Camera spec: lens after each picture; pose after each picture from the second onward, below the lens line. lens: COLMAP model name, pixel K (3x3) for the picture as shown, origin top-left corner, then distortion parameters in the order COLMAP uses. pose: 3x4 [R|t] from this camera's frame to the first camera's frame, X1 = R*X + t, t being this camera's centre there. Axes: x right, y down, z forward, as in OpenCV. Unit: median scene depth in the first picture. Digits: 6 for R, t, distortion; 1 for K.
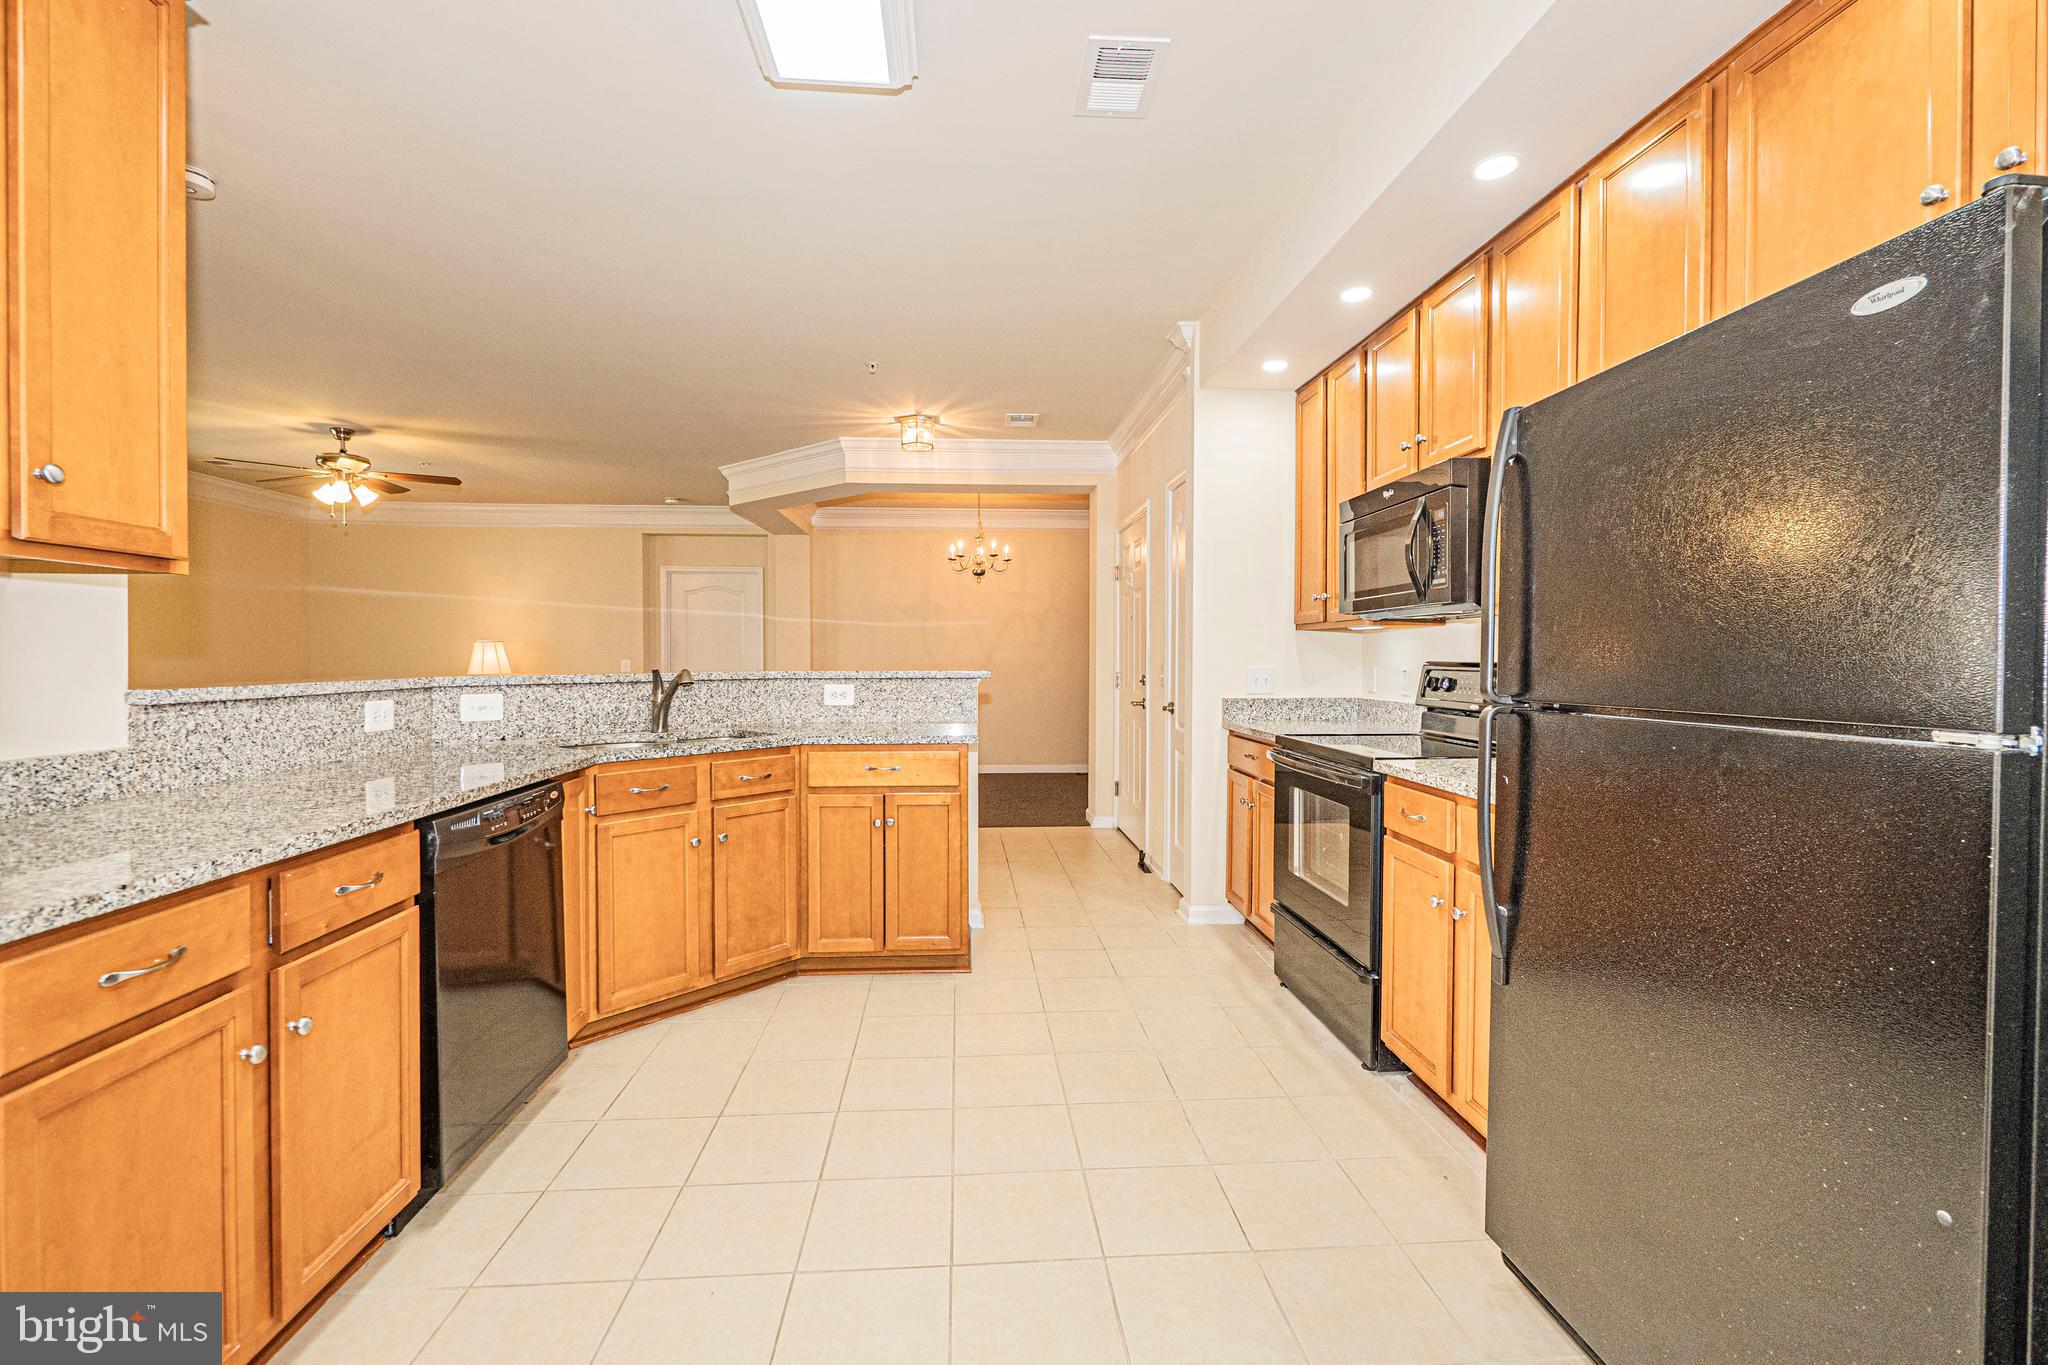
lens RADIAL K [[883.6, 0, 1022.5], [0, 883.6, 672.9], [0, 0, 1]] dist [-0.000704, -0.000157]
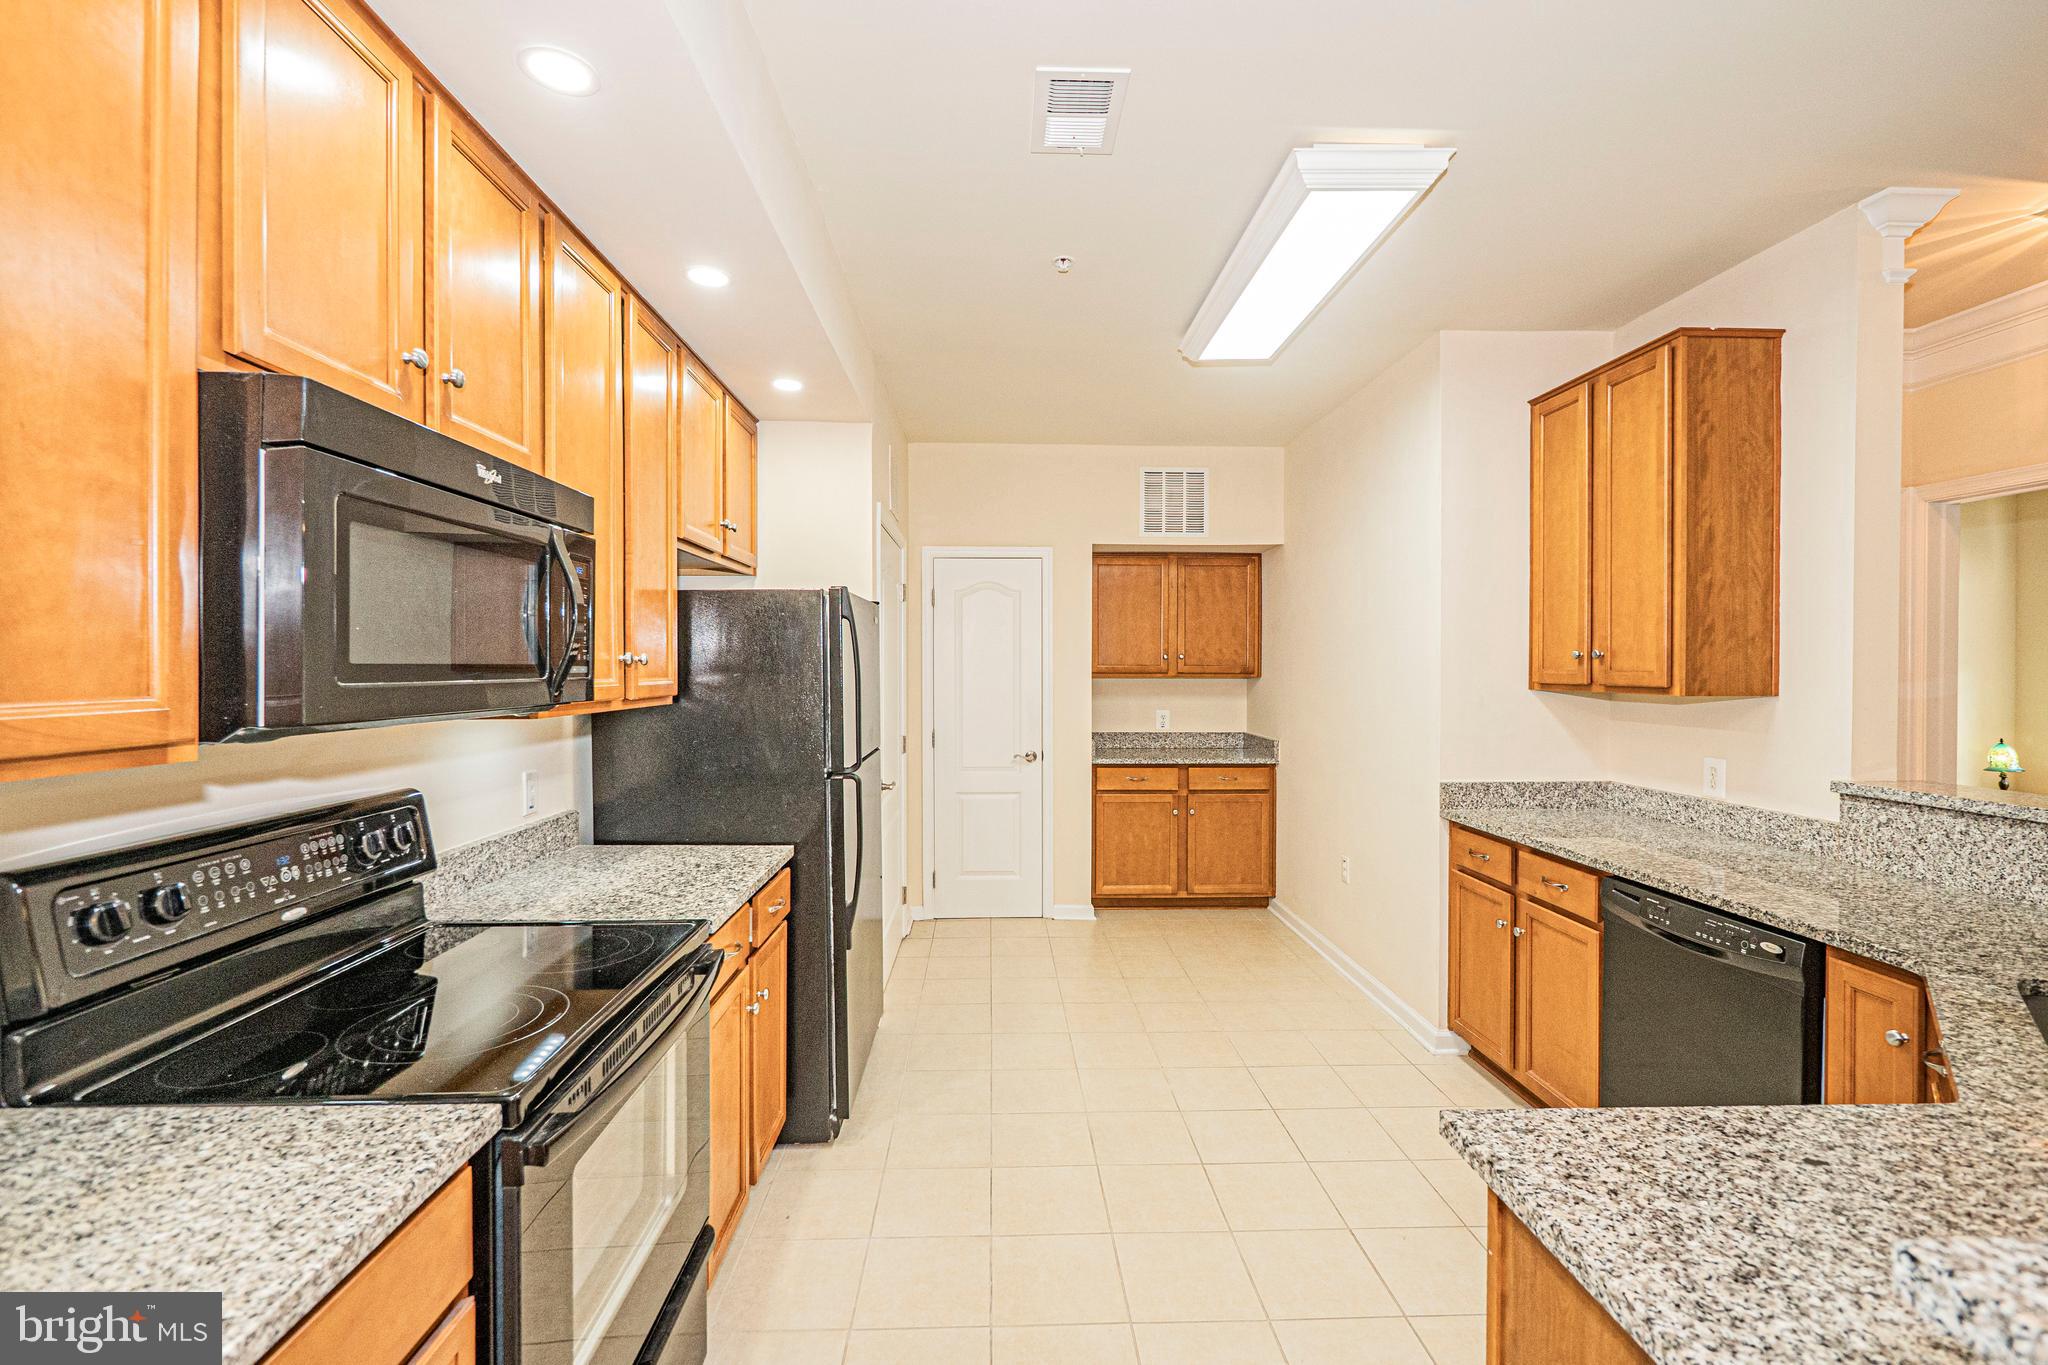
lens RADIAL K [[883.6, 0, 1022.5], [0, 883.6, 672.9], [0, 0, 1]] dist [-0.000704, -0.000157]
pose [[-0.999449, -0.003839, 0.032977, 0.142583], [-0.002989, 0.999663, 0.025769, -0.147227], [-0.033065, 0.025656, -0.999124, 2.032229]]
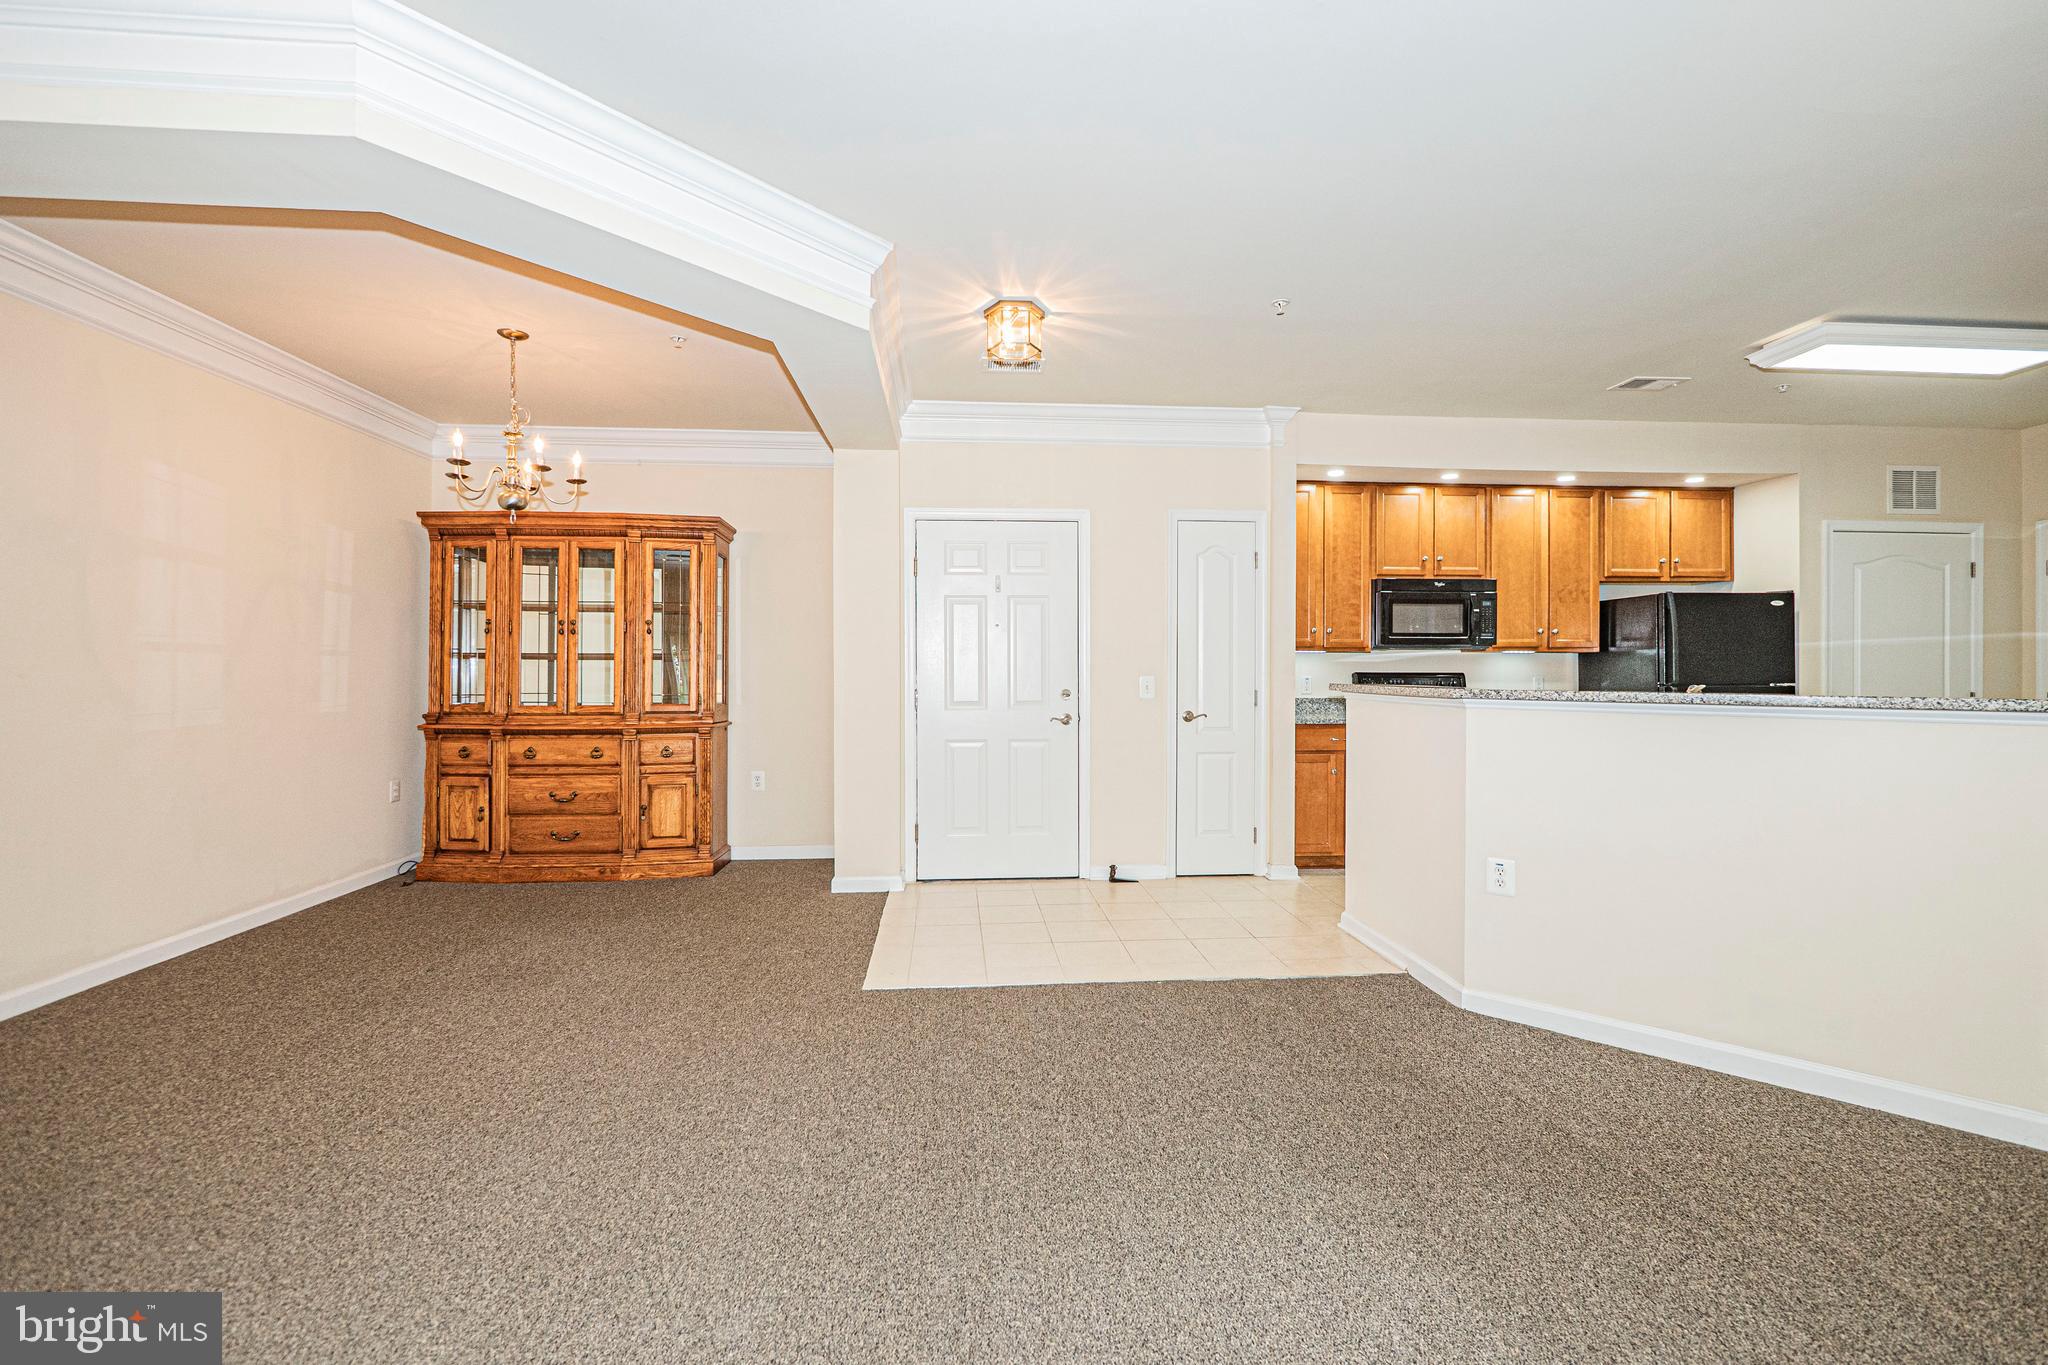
lens RADIAL K [[883.6, 0, 1022.5], [0, 883.6, 672.9], [0, 0, 1]] dist [-0.000704, -0.000157]
pose [[-0.007750, -0.008802, 0.999931, -2.037758], [0.017787, 0.999802, 0.008939, -0.061911], [-0.999812, 0.017855, -0.007592, 2.631683]]
